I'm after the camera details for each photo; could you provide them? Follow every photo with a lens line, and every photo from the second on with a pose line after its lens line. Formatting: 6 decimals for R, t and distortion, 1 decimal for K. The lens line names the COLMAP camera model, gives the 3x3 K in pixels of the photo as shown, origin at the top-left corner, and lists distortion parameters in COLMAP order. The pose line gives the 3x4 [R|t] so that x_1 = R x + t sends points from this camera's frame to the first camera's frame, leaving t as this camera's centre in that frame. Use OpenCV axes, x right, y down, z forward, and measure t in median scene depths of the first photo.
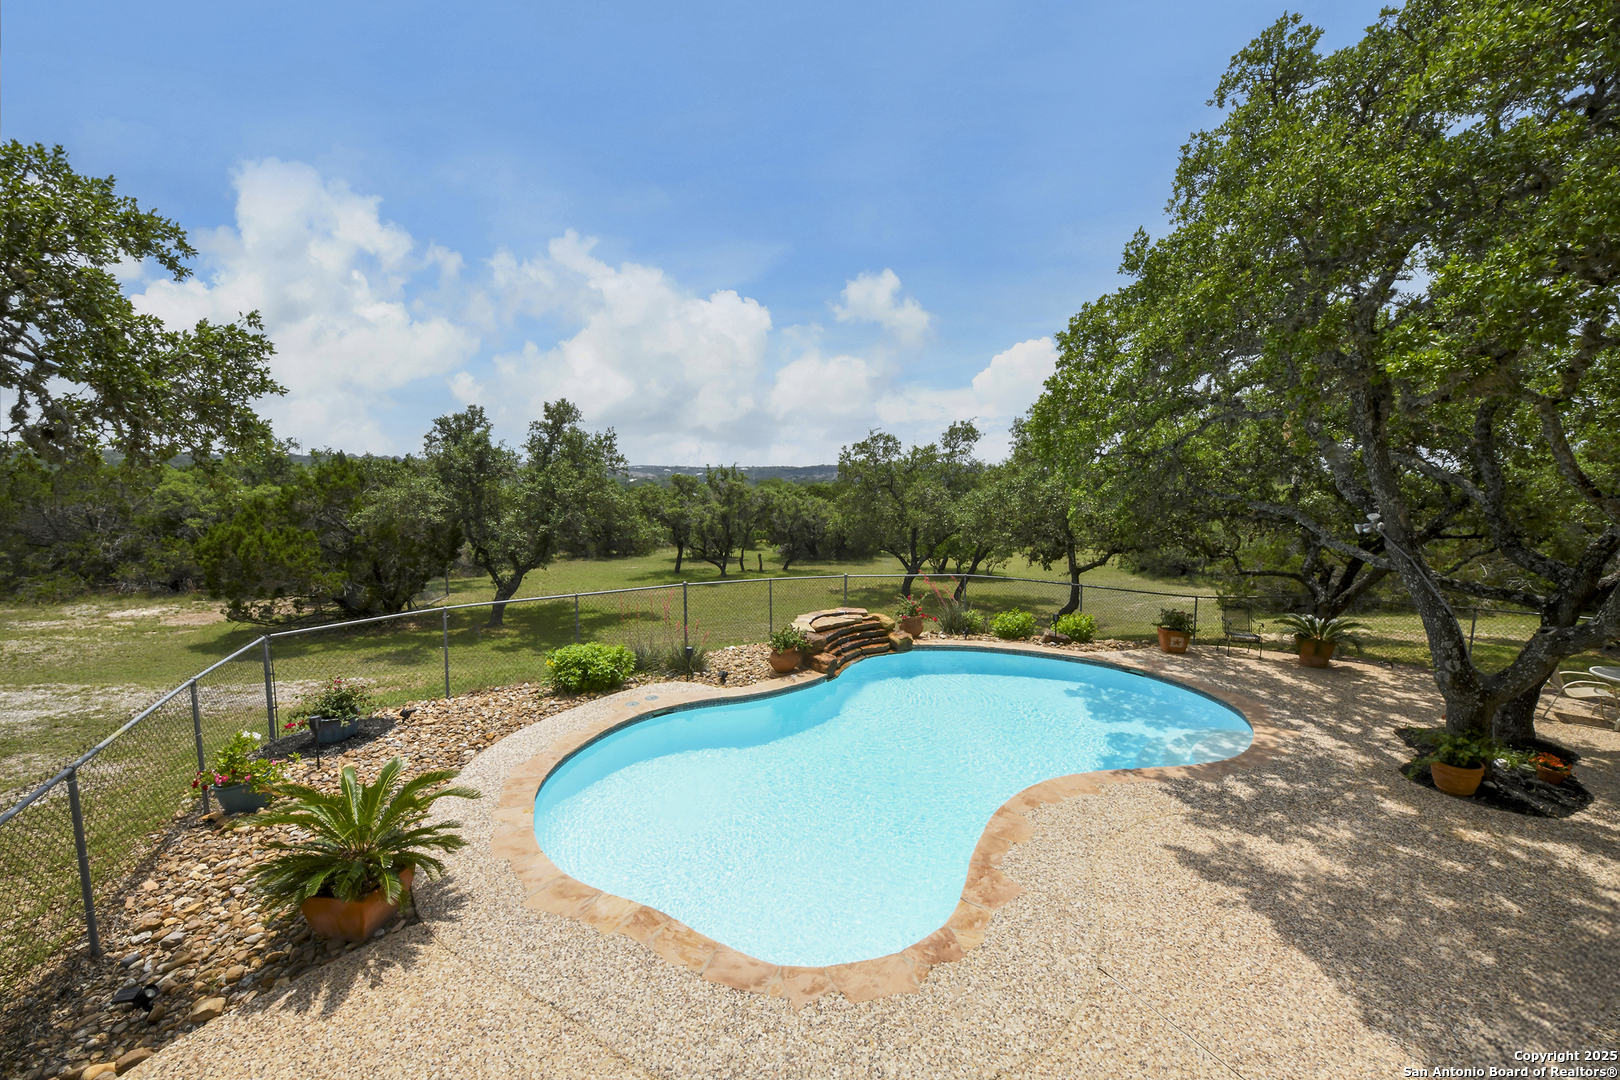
lens RADIAL K [[647.4, 0, 815.7], [0, 647.4, 535.4], [0, 0, 1]] dist [-0.000403, 0.000342]
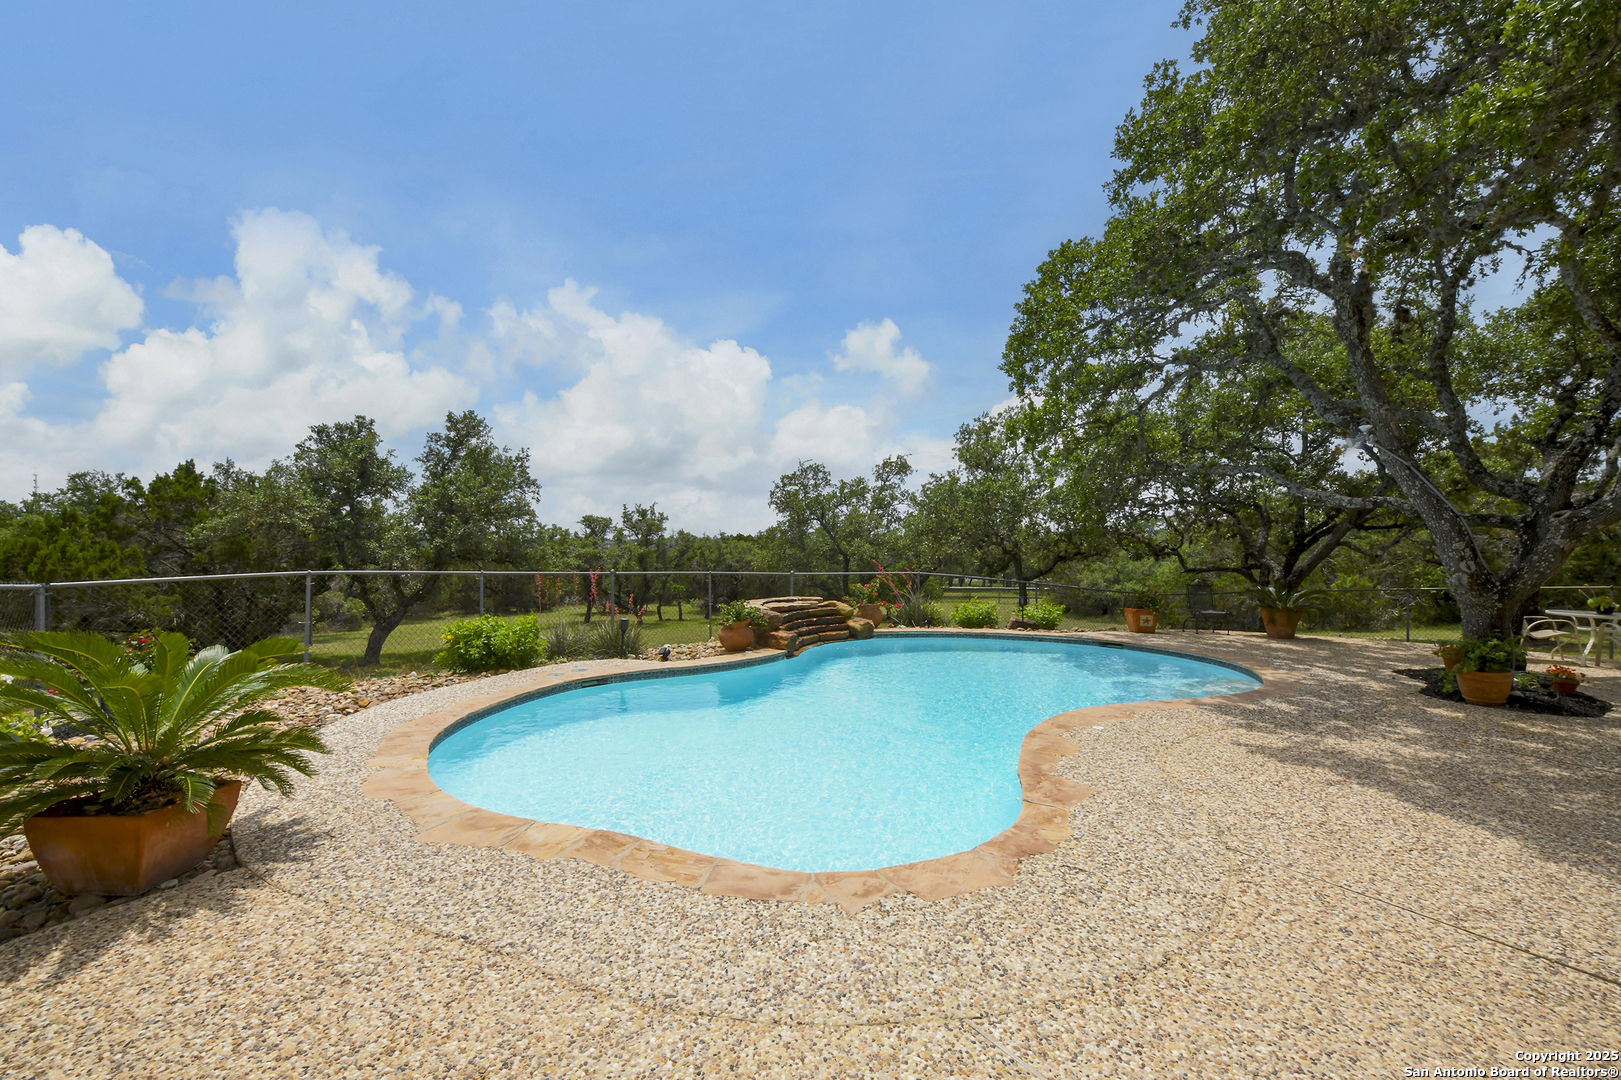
lens RADIAL K [[647.8, 0, 808.9], [0, 647.8, 553.7], [0, 0, 1]] dist [-0.000403, 0.000342]
pose [[0.991007, -0.000964, 0.133807, -0.114654], [0.016522, 0.993203, -0.115213, 0.308300], [-0.132787, 0.116388, 0.984287, 0.211440]]
